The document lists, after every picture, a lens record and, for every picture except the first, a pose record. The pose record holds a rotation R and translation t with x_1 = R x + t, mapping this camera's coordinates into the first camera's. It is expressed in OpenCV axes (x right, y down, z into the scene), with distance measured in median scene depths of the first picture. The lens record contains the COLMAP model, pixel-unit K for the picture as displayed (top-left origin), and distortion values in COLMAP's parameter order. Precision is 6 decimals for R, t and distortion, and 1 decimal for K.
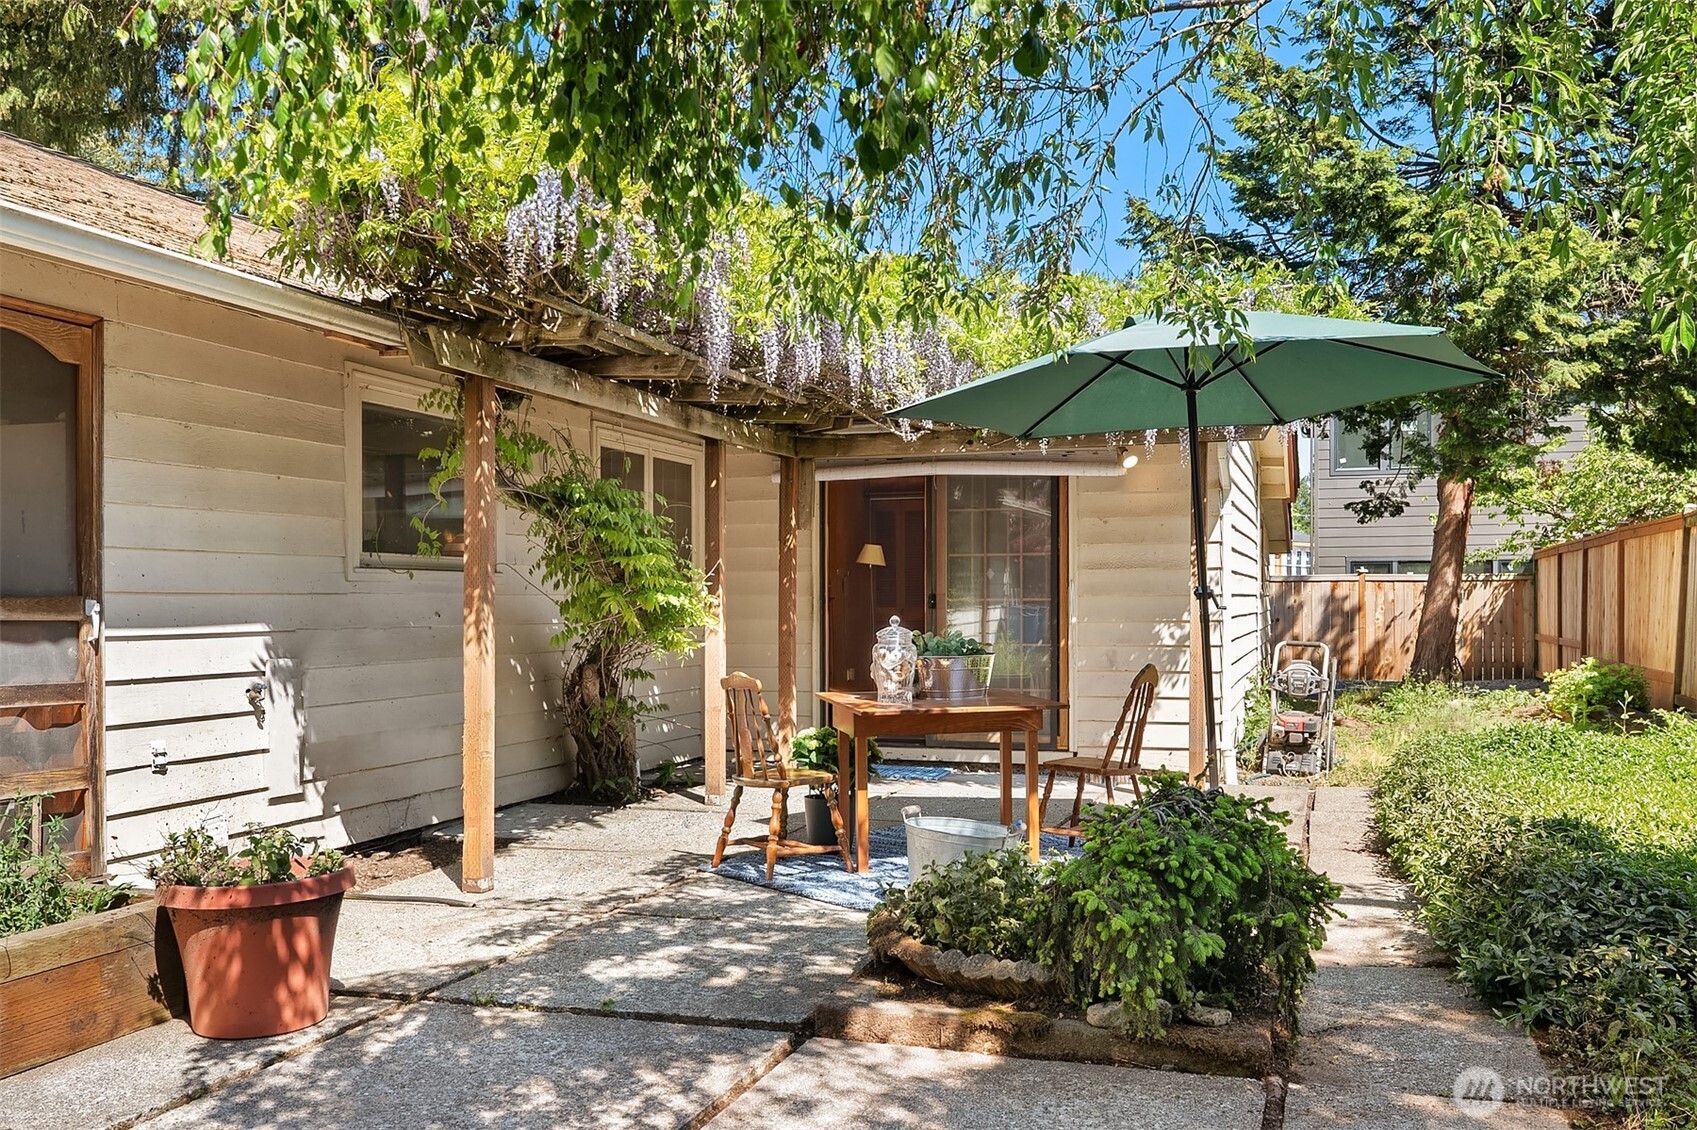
lens RADIAL K [[1439.8, 0, 822.7], [0, 1439.8, 568.0], [0, 0, 1]] dist [0.011952, 0.003993]
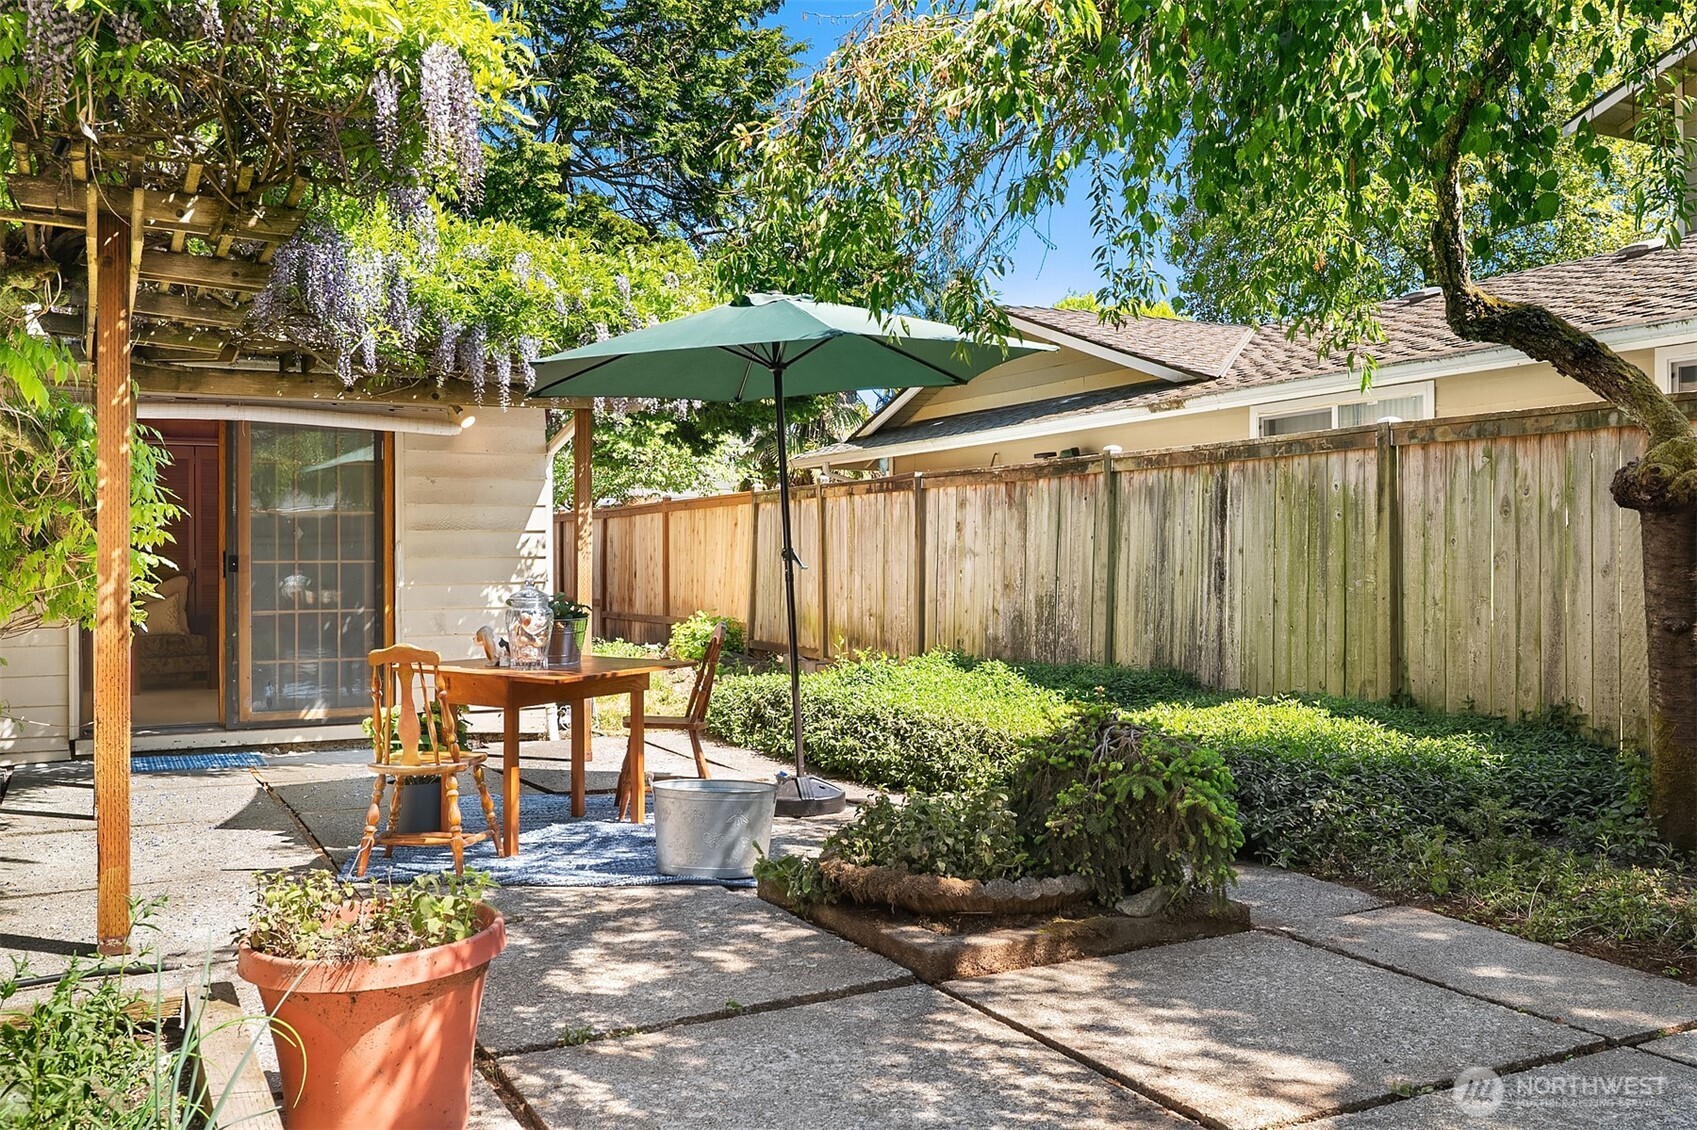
lens RADIAL K [[1439.8, 0, 822.7], [0, 1439.8, 568.0], [0, 0, 1]] dist [0.011952, 0.003993]
pose [[0.683168, 0.001020, 0.730261, -0.721705], [-0.018751, 0.999694, 0.016147, 0.011148], [-0.730021, -0.024724, 0.682978, 0.321683]]
